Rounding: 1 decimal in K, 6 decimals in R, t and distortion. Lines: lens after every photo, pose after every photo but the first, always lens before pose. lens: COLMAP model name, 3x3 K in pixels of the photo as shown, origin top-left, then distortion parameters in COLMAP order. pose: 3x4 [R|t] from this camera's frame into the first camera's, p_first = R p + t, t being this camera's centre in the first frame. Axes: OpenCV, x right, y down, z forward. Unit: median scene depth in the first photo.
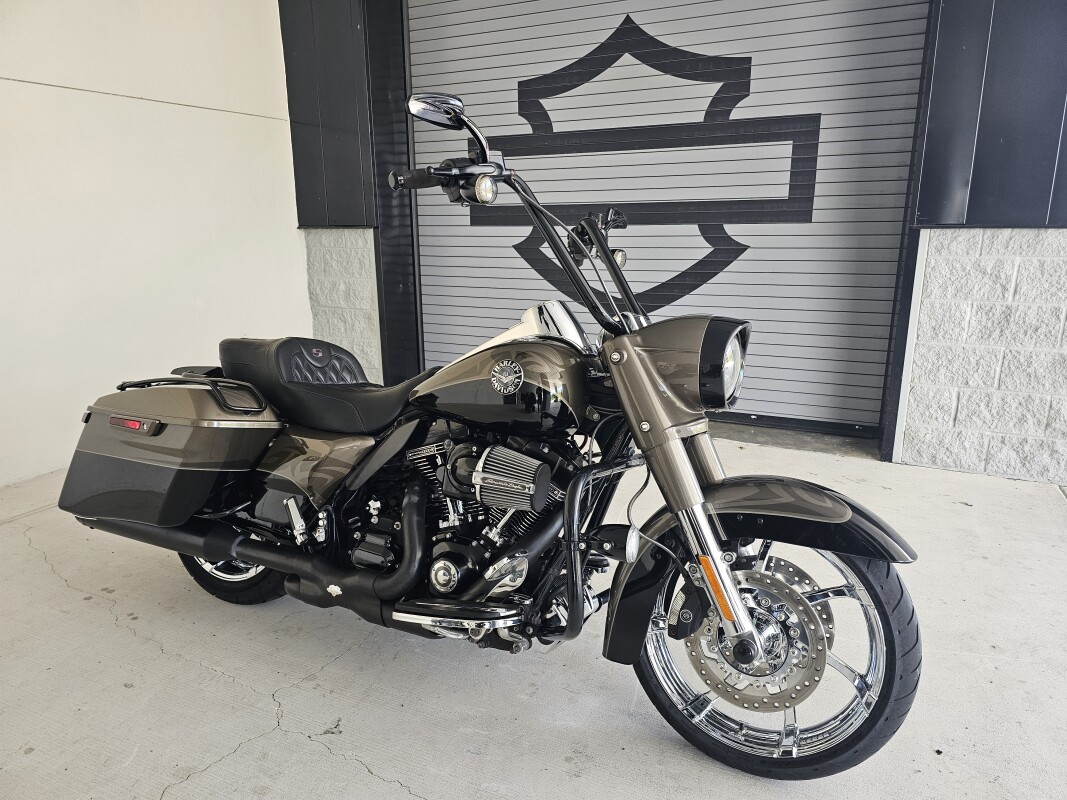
lens RADIAL K [[716.6, 0, 543.1], [0, 716.6, 386.5], [0, 0, 1]] dist [0.052756, -0.053123]
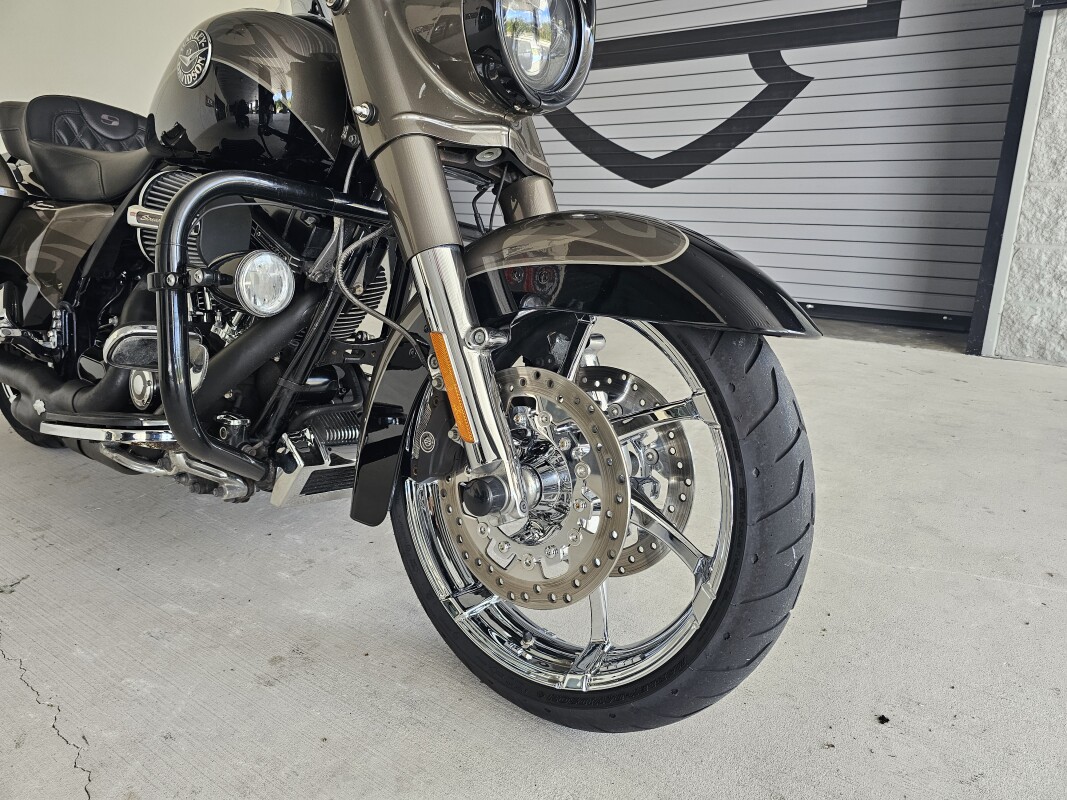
lens RADIAL K [[724.0, 0, 545.7], [0, 724.0, 385.4], [0, 0, 1]] dist [0.041270, -0.041429]
pose [[0.984627, 0.046889, -0.168262, 0.160601], [-0.035797, 0.997018, 0.068363, 0.093142], [0.170965, -0.061289, 0.983369, 0.178061]]
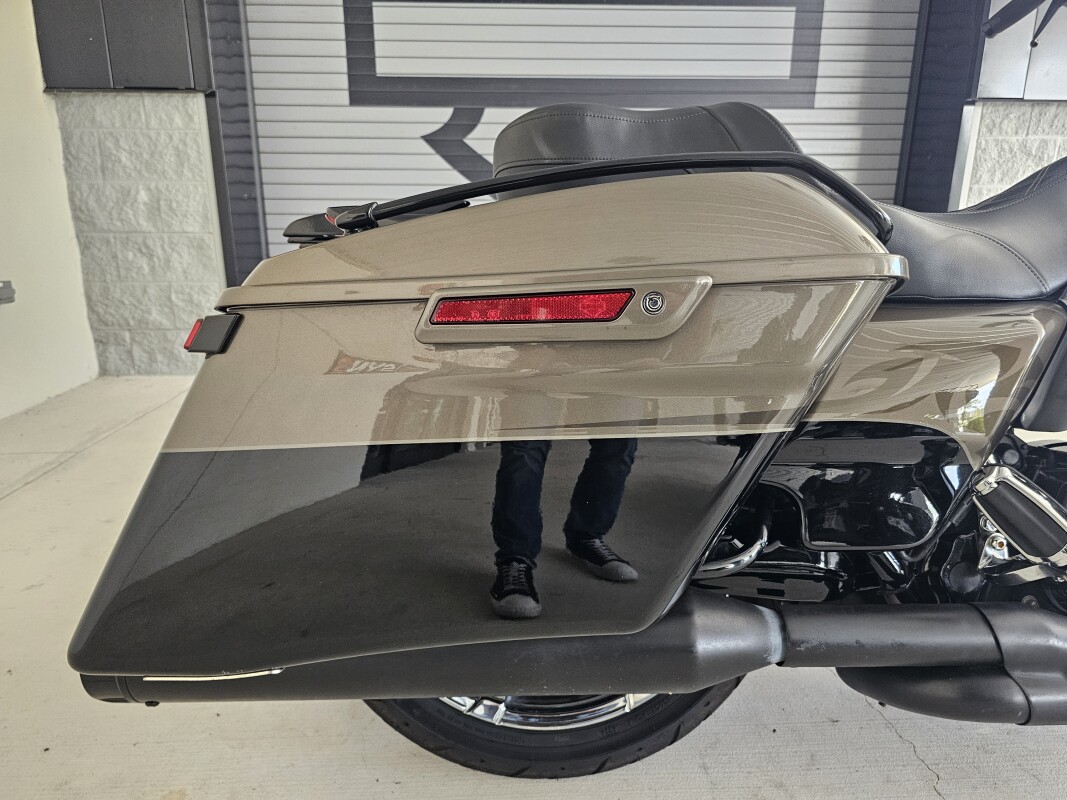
lens RADIAL K [[739.8, 0, 535.9], [0, 739.8, 391.4], [0, 0, 1]] dist [0.005544, -0.005232]
pose [[0.881847, -0.108436, 0.458899, -0.365021], [0.099362, 0.994080, 0.043957, 0.036319], [-0.460949, 0.006834, 0.887400, 0.378578]]
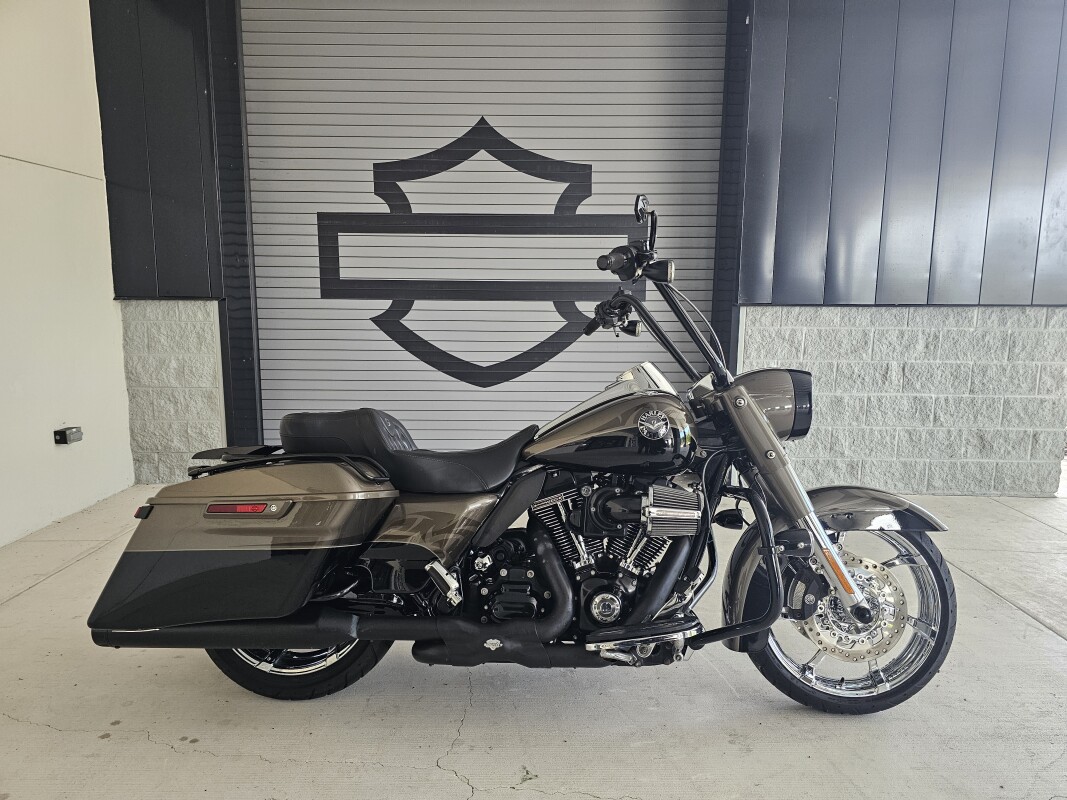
lens RADIAL K [[716.6, 0, 543.1], [0, 716.6, 386.5], [0, 0, 1]] dist [0.052756, -0.053123]
pose [[0.902318, -0.040570, 0.429158, -0.315593], [0.083752, 0.993090, -0.082210, 0.002731], [-0.422857, 0.110123, 0.899481, -0.002034]]
